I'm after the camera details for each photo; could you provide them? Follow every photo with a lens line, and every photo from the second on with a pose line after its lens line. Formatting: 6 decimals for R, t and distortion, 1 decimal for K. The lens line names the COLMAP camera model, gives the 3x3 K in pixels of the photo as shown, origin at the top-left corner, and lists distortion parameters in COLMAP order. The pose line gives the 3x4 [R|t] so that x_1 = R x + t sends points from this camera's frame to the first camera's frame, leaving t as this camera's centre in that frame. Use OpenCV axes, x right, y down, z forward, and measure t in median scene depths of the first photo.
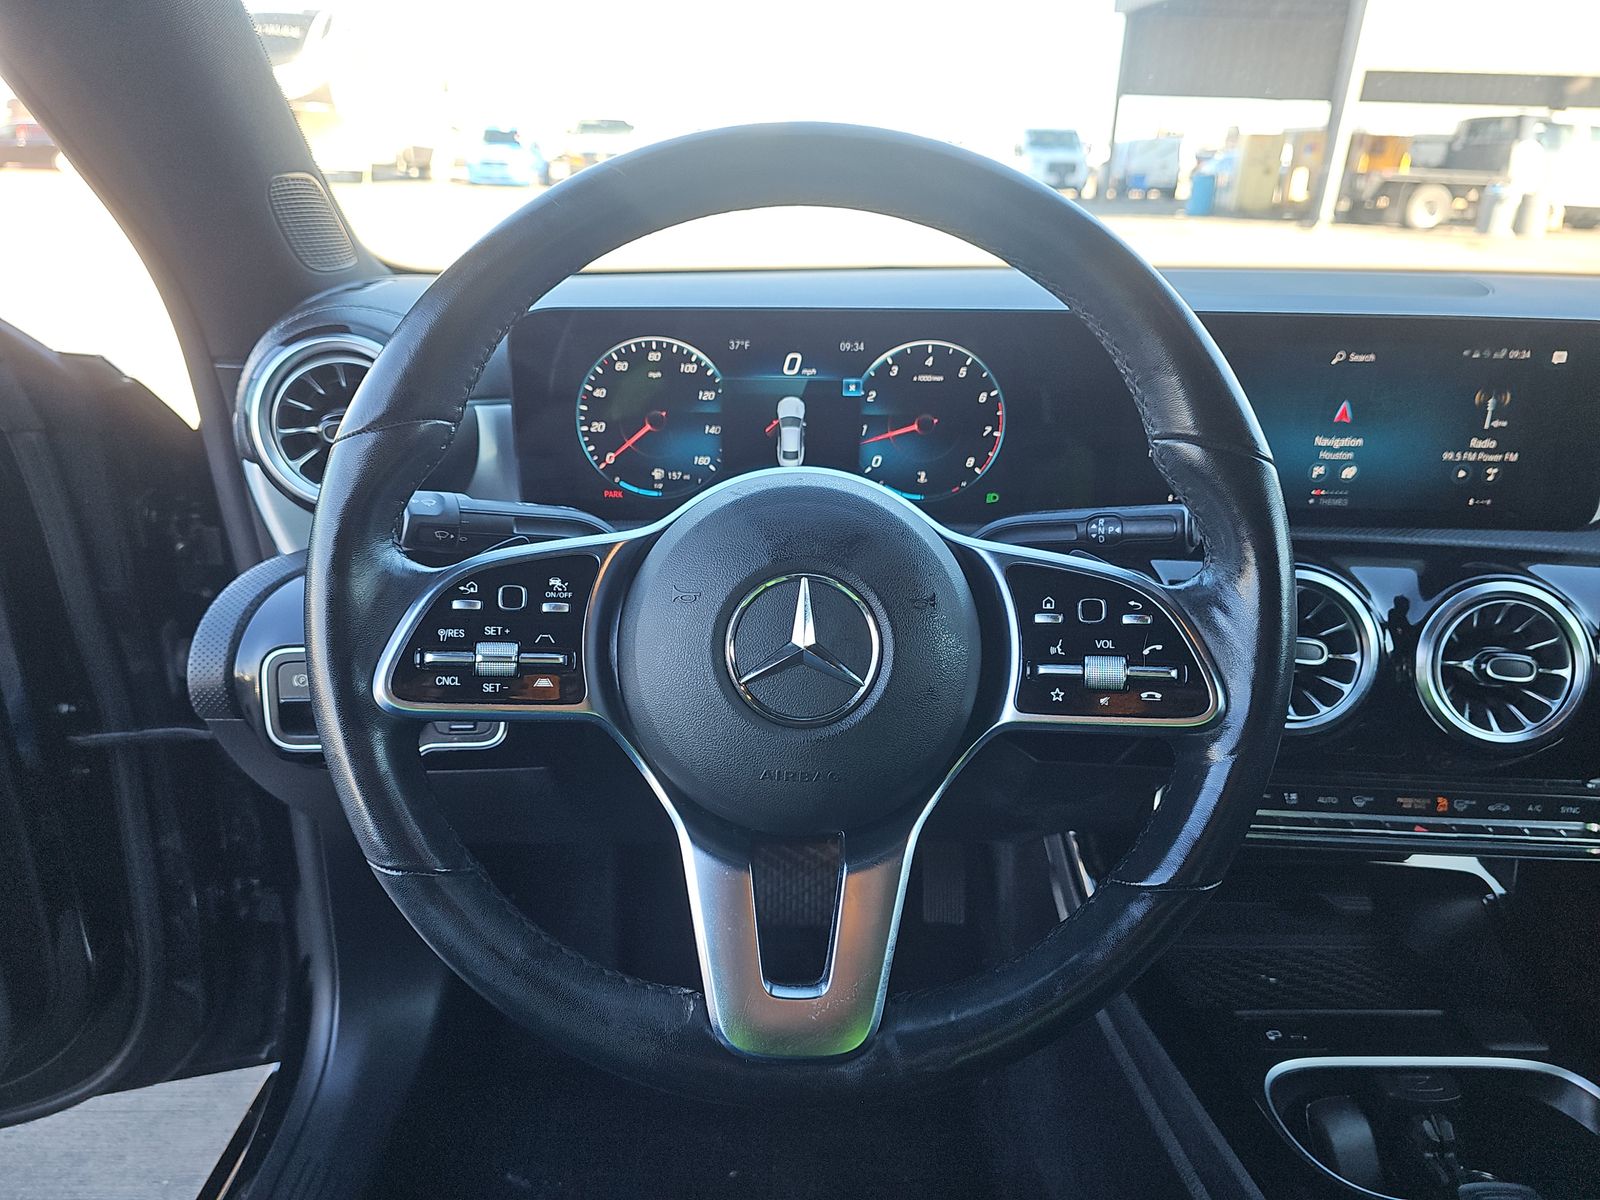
lens RADIAL K [[1068.4, 0, 800.0], [0, 1068.4, 600.0], [0, 0, 1]] dist [0.000787, 0.000413]
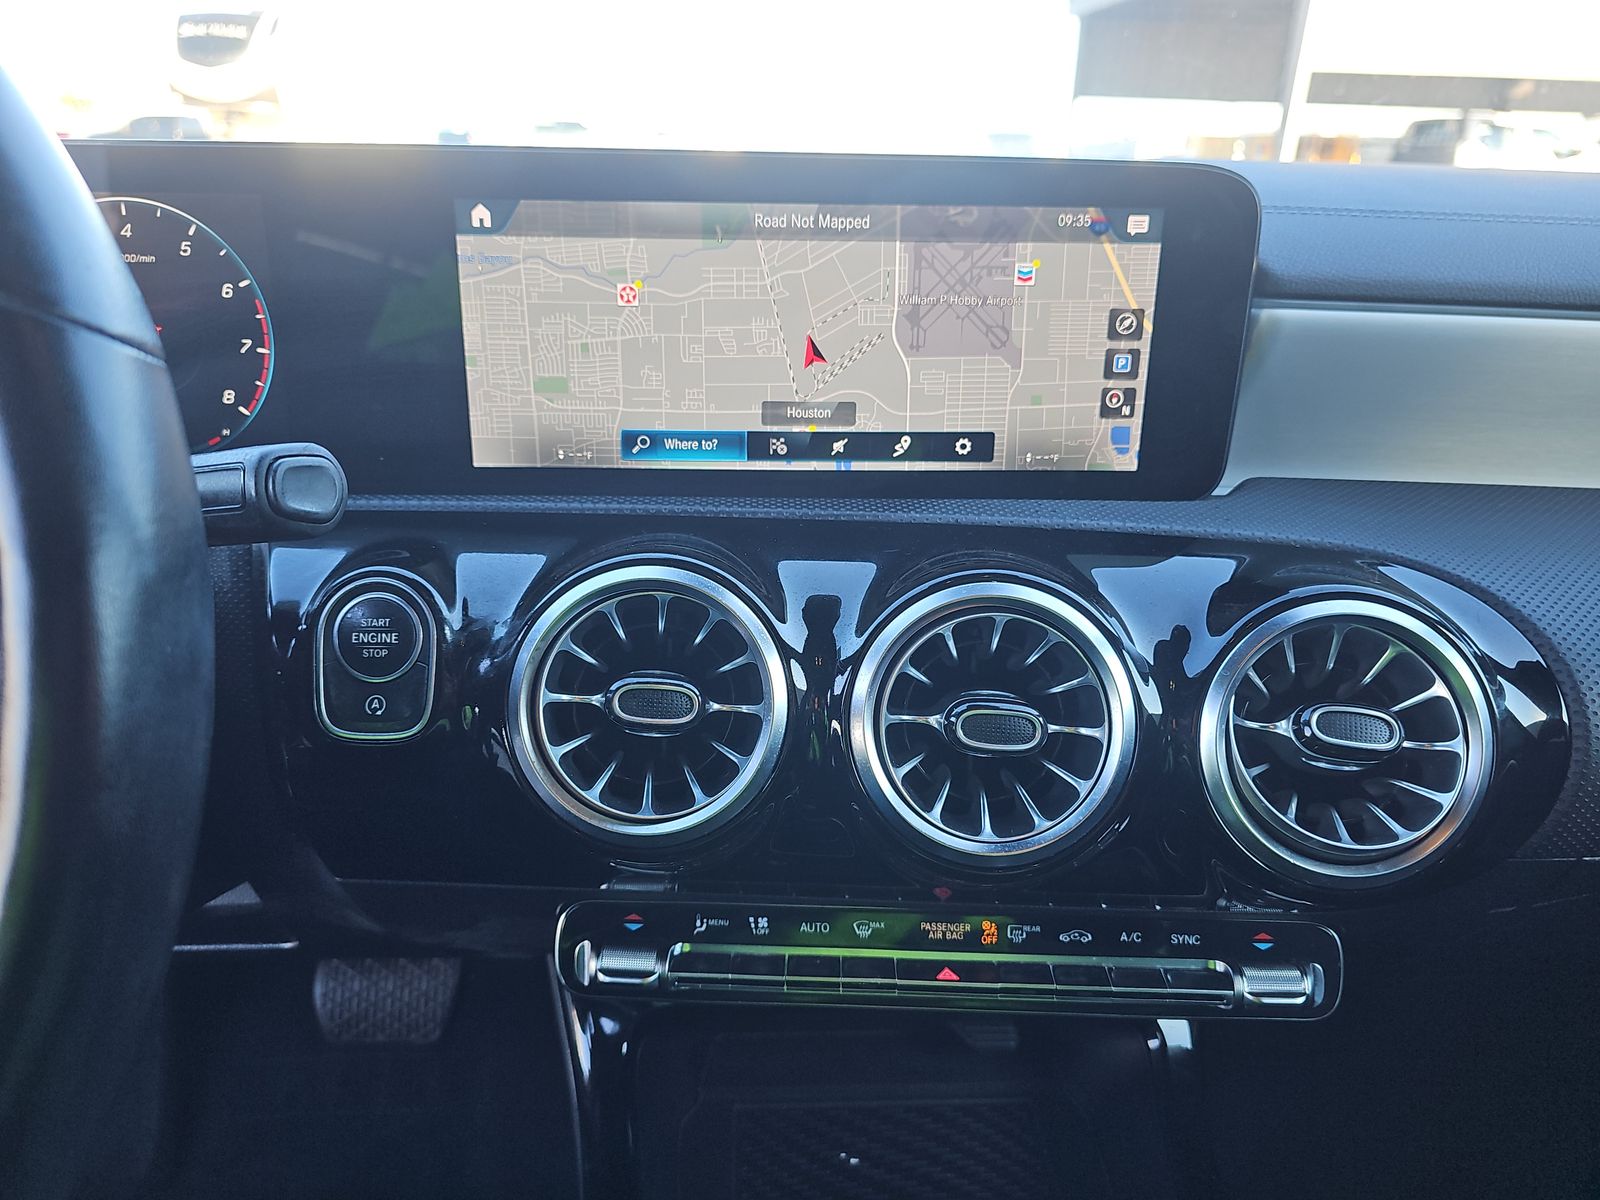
lens RADIAL K [[1089.2, 0, 800.0], [0, 1089.2, 600.0], [0, 0, 1]] dist [-0.007269, -0.002614]
pose [[0.999538, -0.007099, 0.029561, 0.471228], [0.007403, 0.999921, -0.010193, -0.001185], [-0.029487, 0.010407, 0.999511, 0.353445]]
